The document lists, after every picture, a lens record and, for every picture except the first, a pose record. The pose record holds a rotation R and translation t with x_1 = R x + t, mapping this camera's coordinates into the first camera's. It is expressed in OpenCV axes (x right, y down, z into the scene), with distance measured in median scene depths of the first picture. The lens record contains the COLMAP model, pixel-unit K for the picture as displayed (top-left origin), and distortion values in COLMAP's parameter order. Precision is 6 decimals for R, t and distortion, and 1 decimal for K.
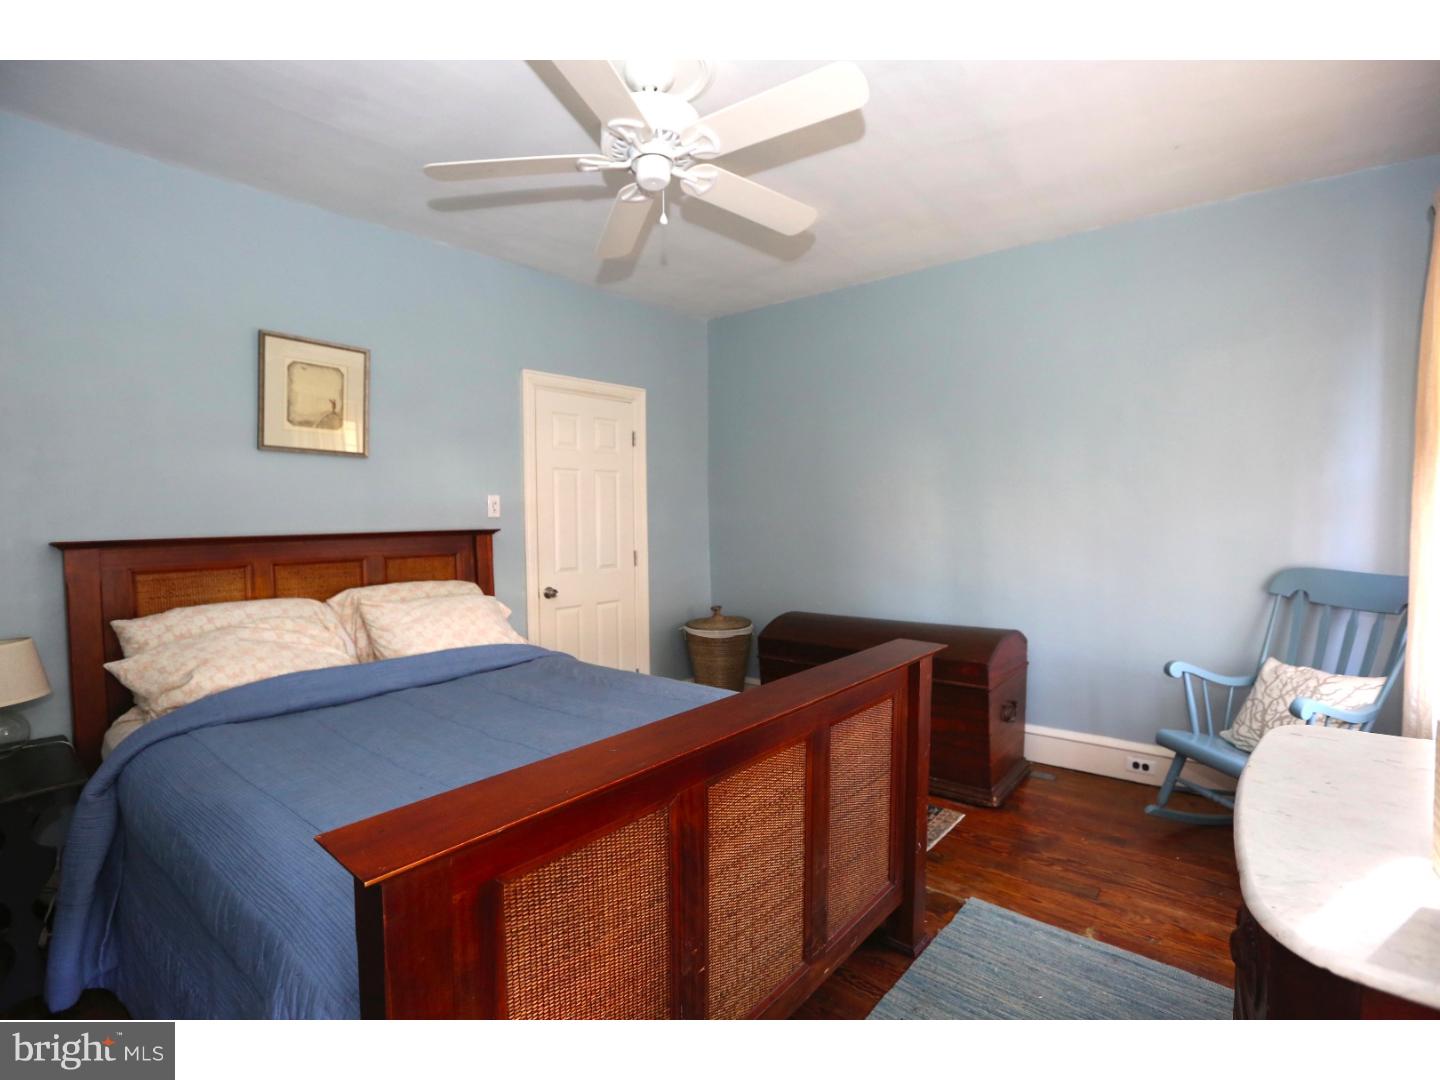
lens RADIAL K [[671.4, 0, 710.2], [0, 671.4, 537.4], [0, 0, 1]] dist [-0.052415, 0.000649]
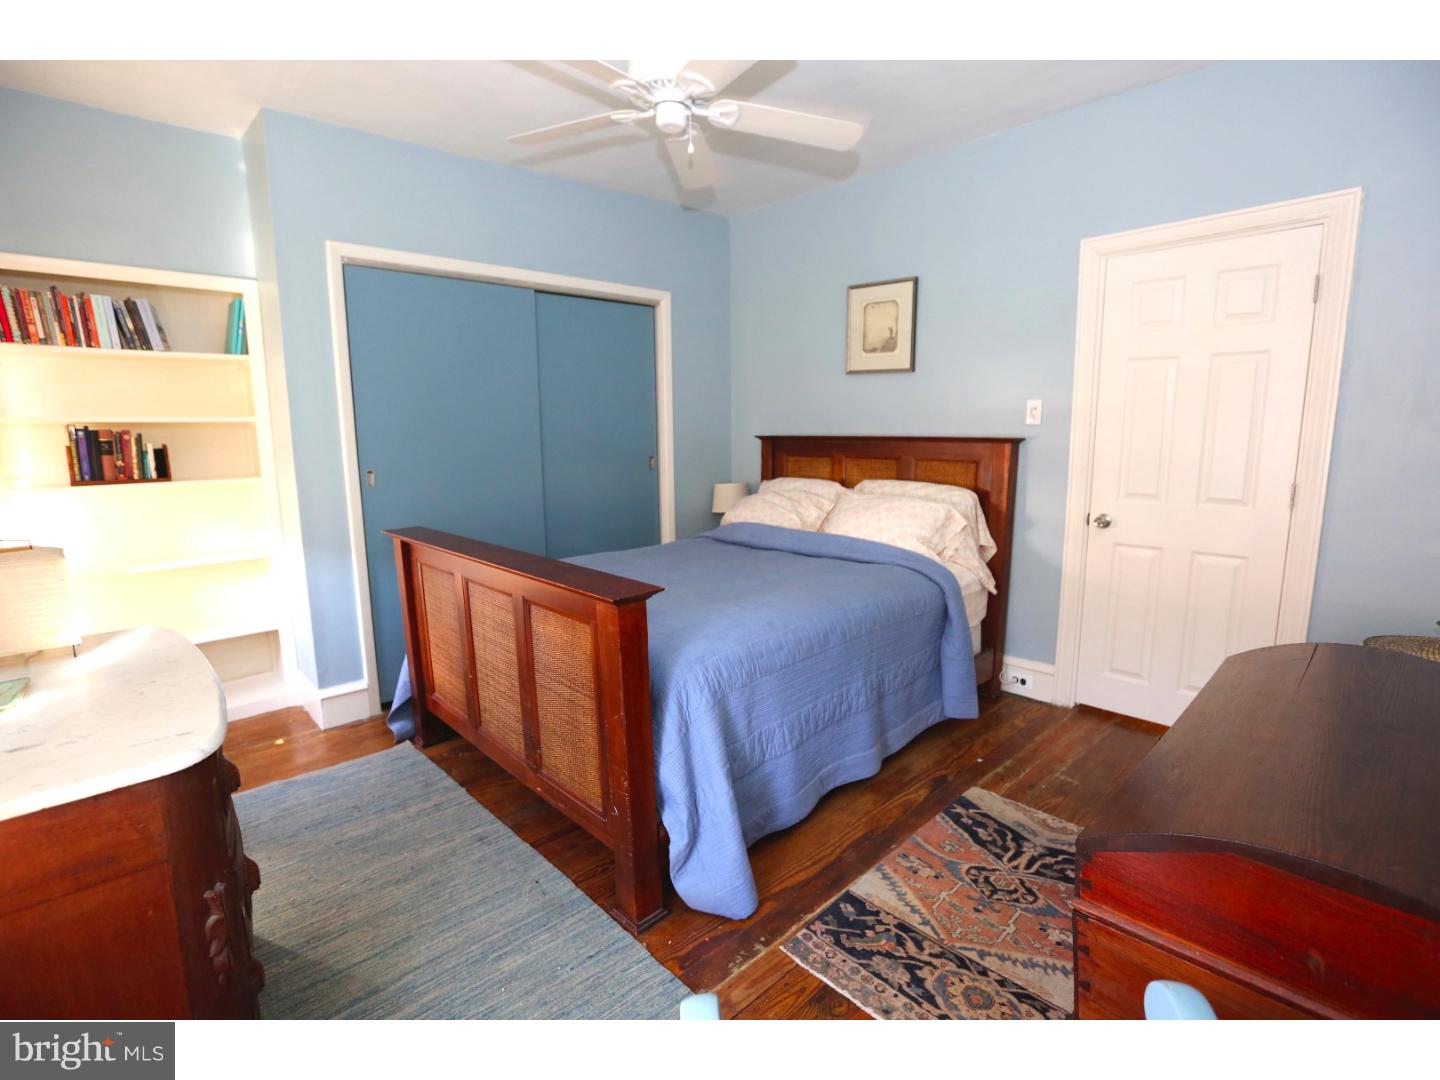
lens RADIAL K [[678.1, 0, 736.9], [0, 678.1, 535.0], [0, 0, 1]] dist [-0.031242, 0.000368]
pose [[-0.083158, 0.174043, -0.981221, 0.761845], [-0.022160, 0.984065, 0.176425, -0.042203], [0.996290, 0.036415, -0.077976, 0.824228]]
